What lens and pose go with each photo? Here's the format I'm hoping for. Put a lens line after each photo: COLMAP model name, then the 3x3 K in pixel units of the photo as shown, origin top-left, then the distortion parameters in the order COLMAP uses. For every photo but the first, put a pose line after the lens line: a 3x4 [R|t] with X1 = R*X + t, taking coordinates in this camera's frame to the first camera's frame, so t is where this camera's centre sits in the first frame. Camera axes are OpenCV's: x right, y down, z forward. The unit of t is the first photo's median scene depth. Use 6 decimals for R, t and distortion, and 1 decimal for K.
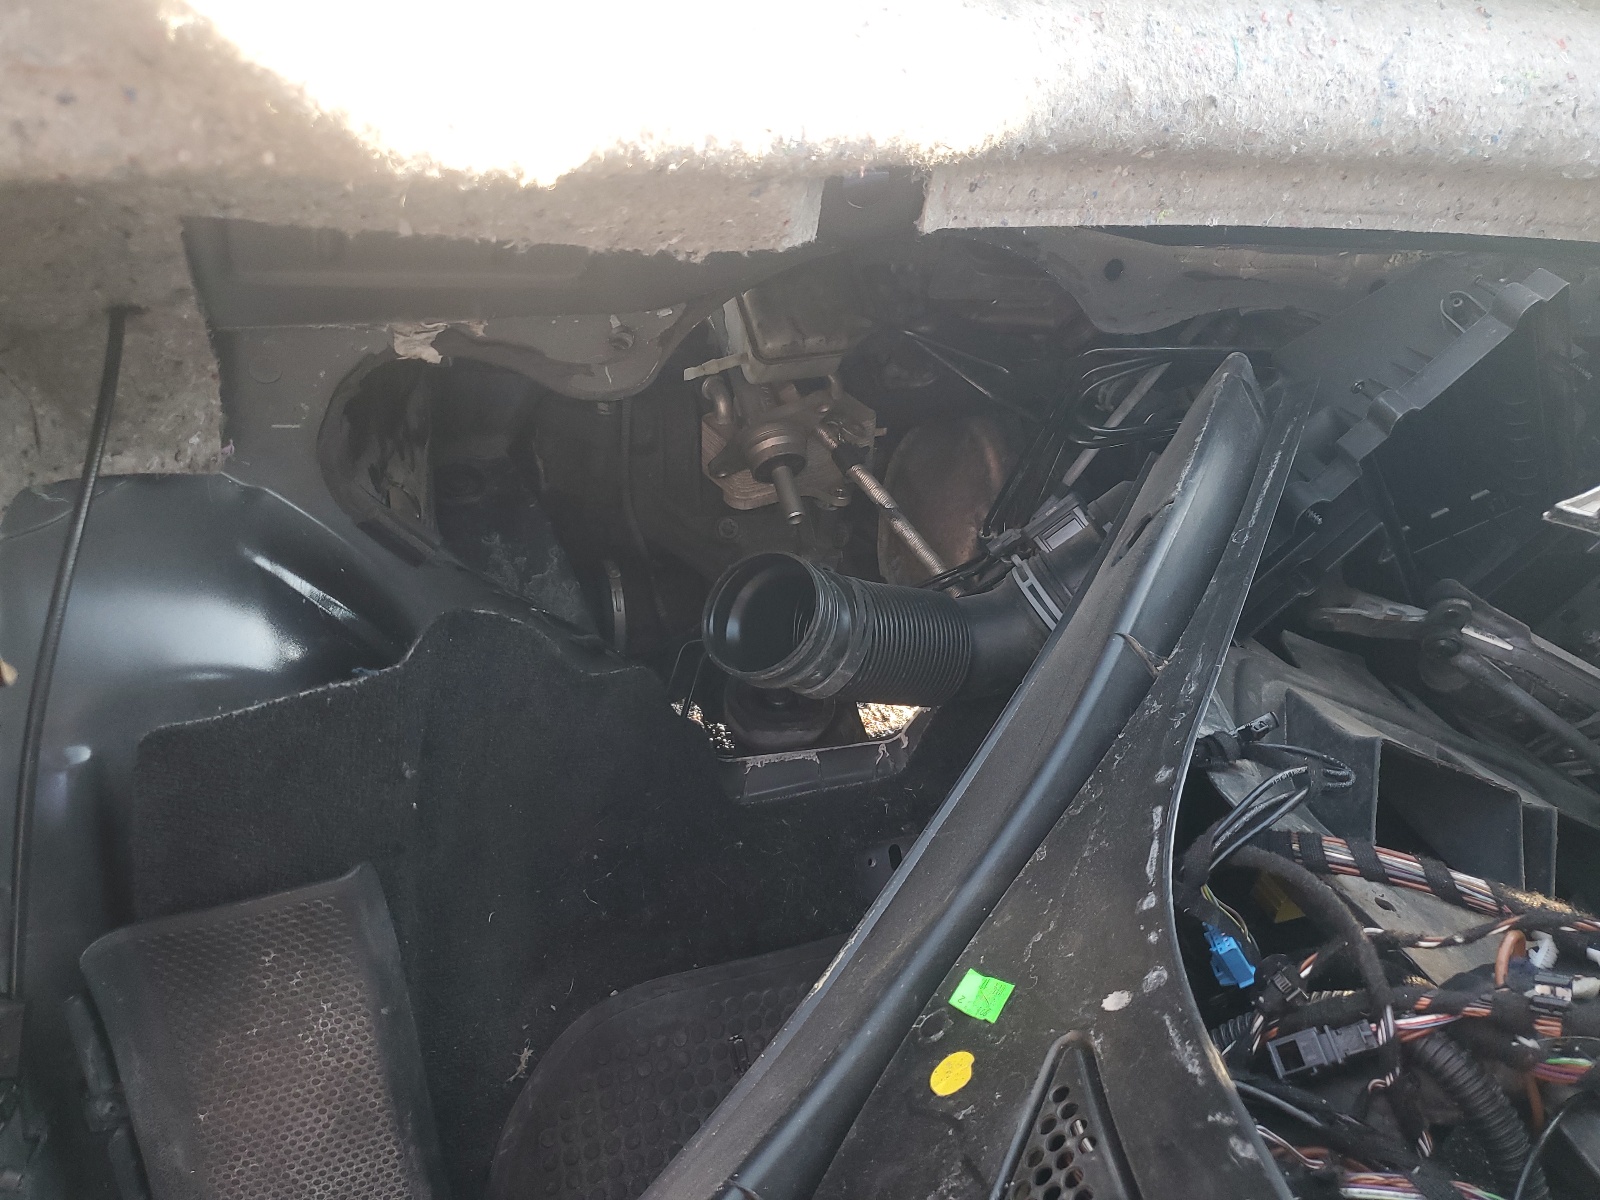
lens RADIAL K [[1214.6, 0, 769.8], [0, 1214.6, 564.4], [0, 0, 1]] dist [0.003568, -0.010457]
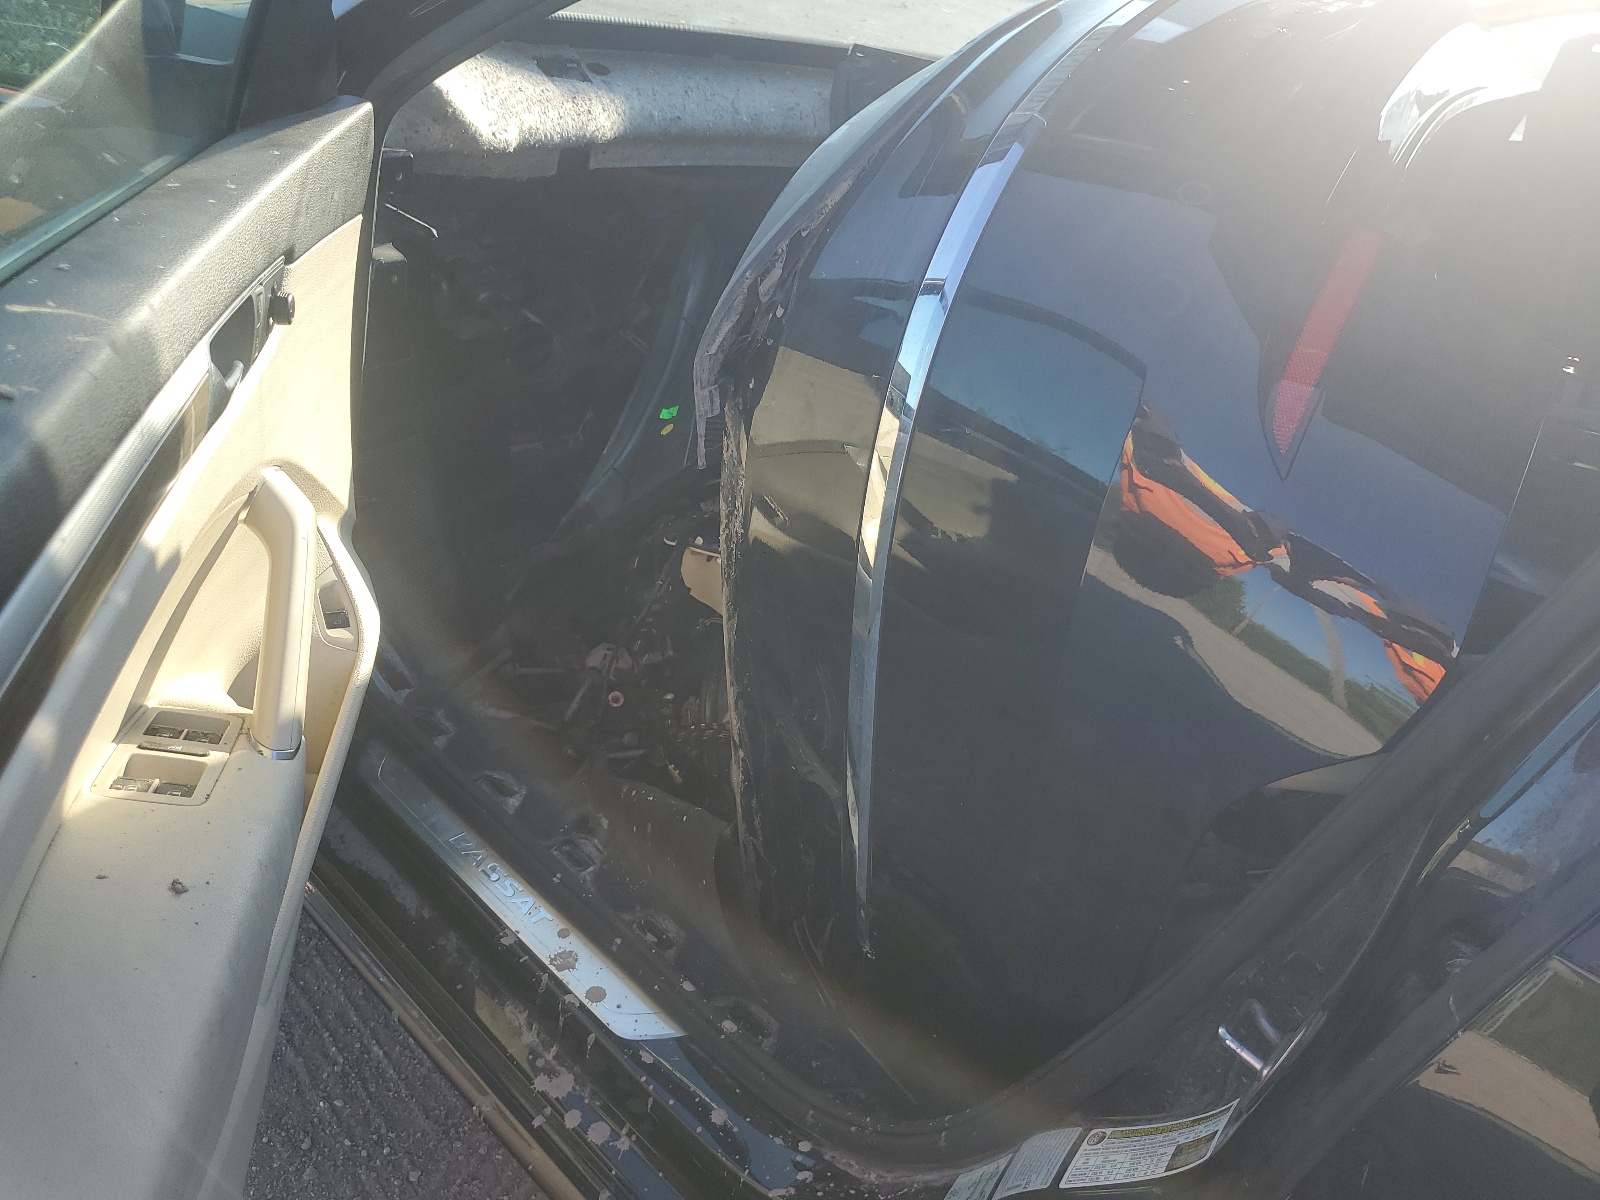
lens RADIAL K [[1214.6, 0, 769.8], [0, 1214.6, 564.4], [0, 0, 1]] dist [0.003568, -0.010457]
pose [[0.893944, -0.181854, 0.409627, -0.725964], [0.185207, 0.982183, 0.031856, 0.536087], [-0.408122, 0.047388, 0.911697, -1.473226]]
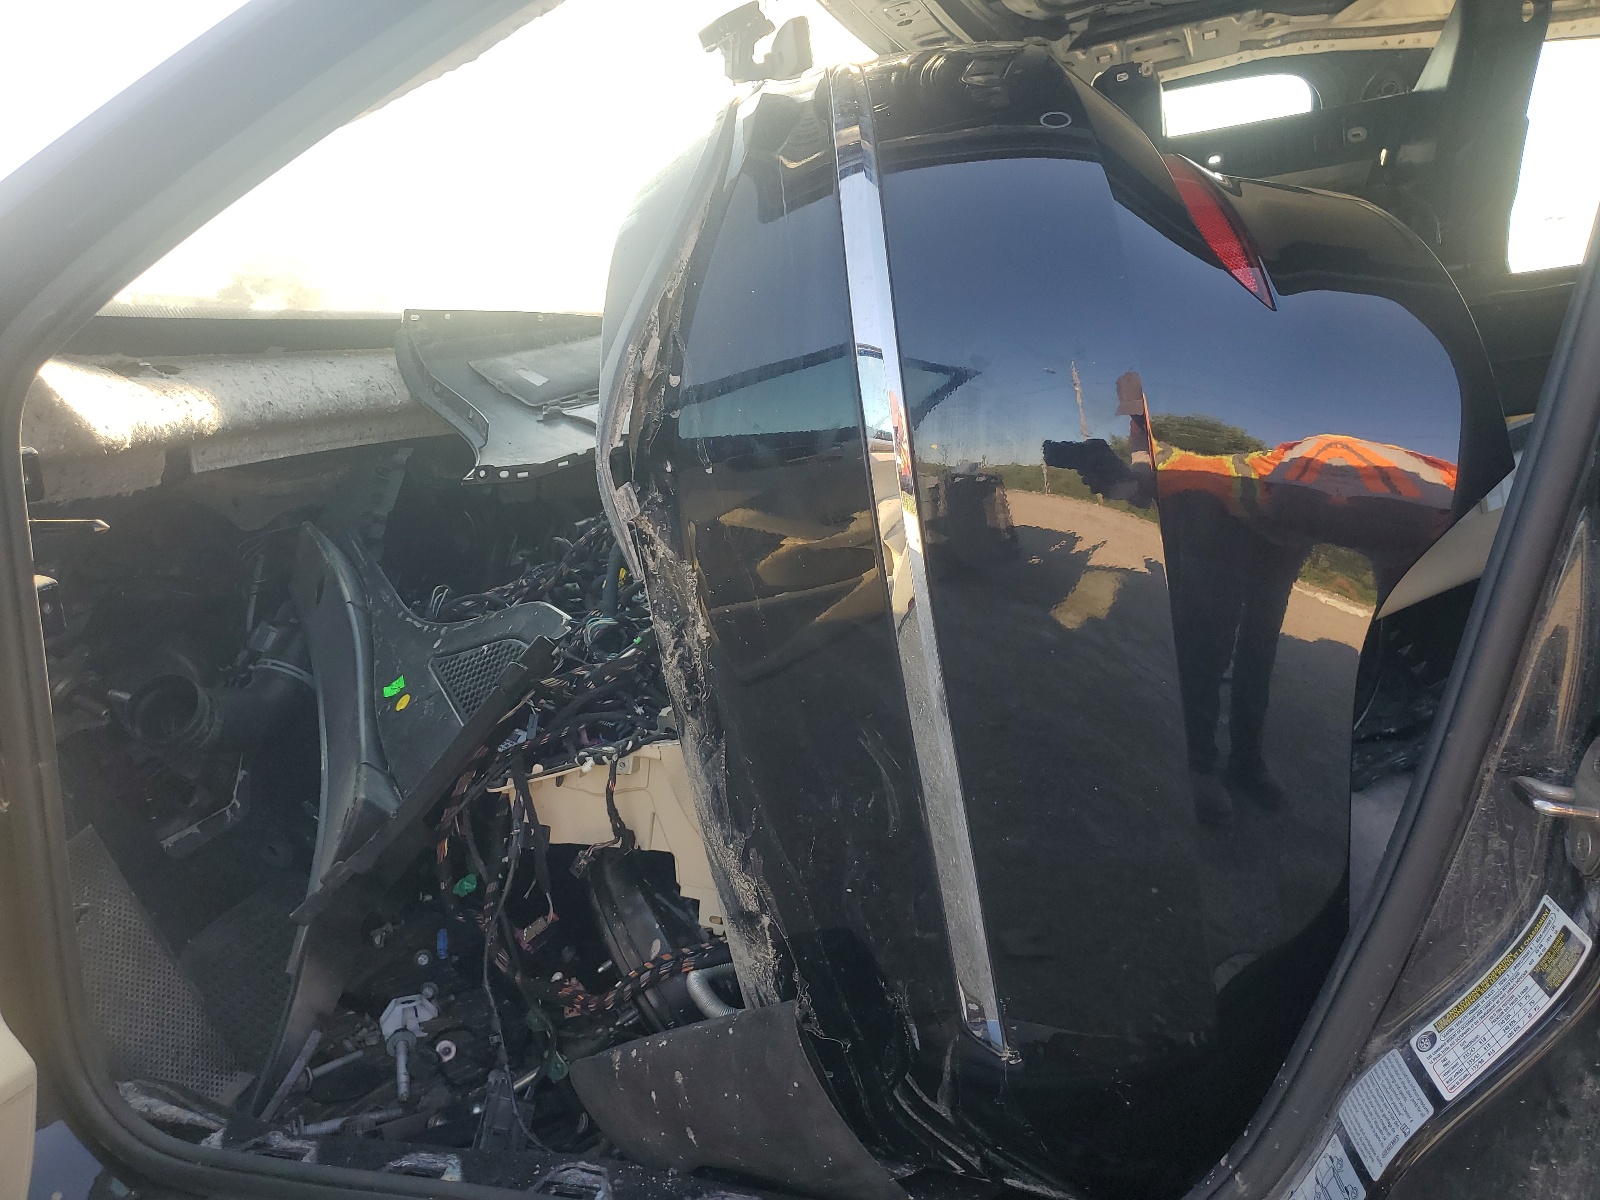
lens RADIAL K [[1214.6, 0, 769.8], [0, 1214.6, 564.4], [0, 0, 1]] dist [0.003568, -0.010457]
pose [[0.553474, -0.308799, 0.773505, -1.045910], [0.550371, 0.832660, -0.061398, 0.584687], [-0.625107, 0.459696, 0.630810, -1.020833]]
